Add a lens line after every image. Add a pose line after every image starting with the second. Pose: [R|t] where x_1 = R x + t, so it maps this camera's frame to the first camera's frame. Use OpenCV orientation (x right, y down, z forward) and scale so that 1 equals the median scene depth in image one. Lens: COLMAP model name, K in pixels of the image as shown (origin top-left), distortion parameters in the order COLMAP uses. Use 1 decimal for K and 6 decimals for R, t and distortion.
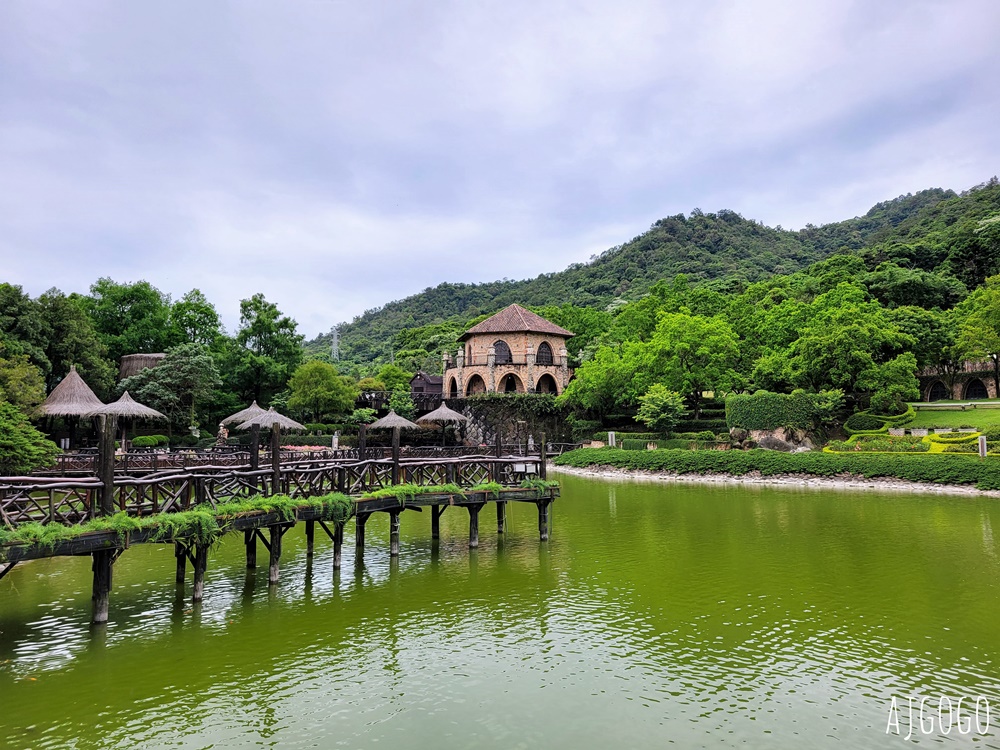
lens RADIAL K [[745.2, 0, 498.5], [0, 745.2, 377.3], [0, 0, 1]] dist [0.050799, -0.030515]
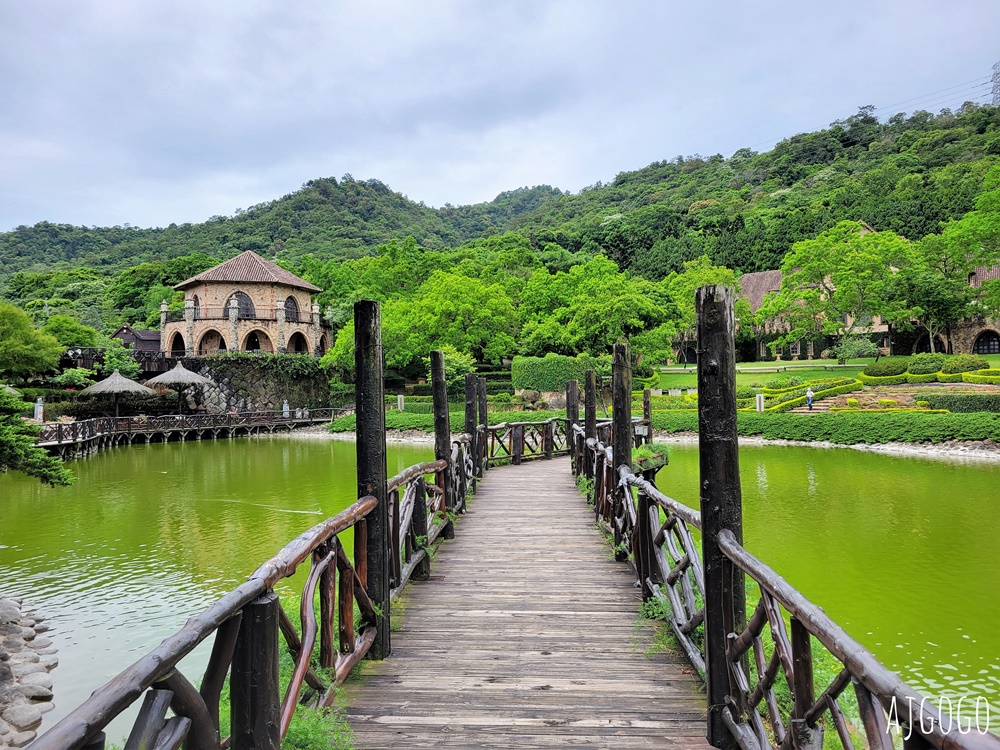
lens RADIAL K [[745.2, 0, 501.3], [0, 745.2, 373.8], [0, 0, 1]] dist [0.050799, -0.030515]
pose [[0.882770, 0.005773, 0.469770, -0.132230], [-0.024692, 0.999113, 0.034121, 0.008375], [-0.469156, -0.041721, 0.882129, 0.084635]]
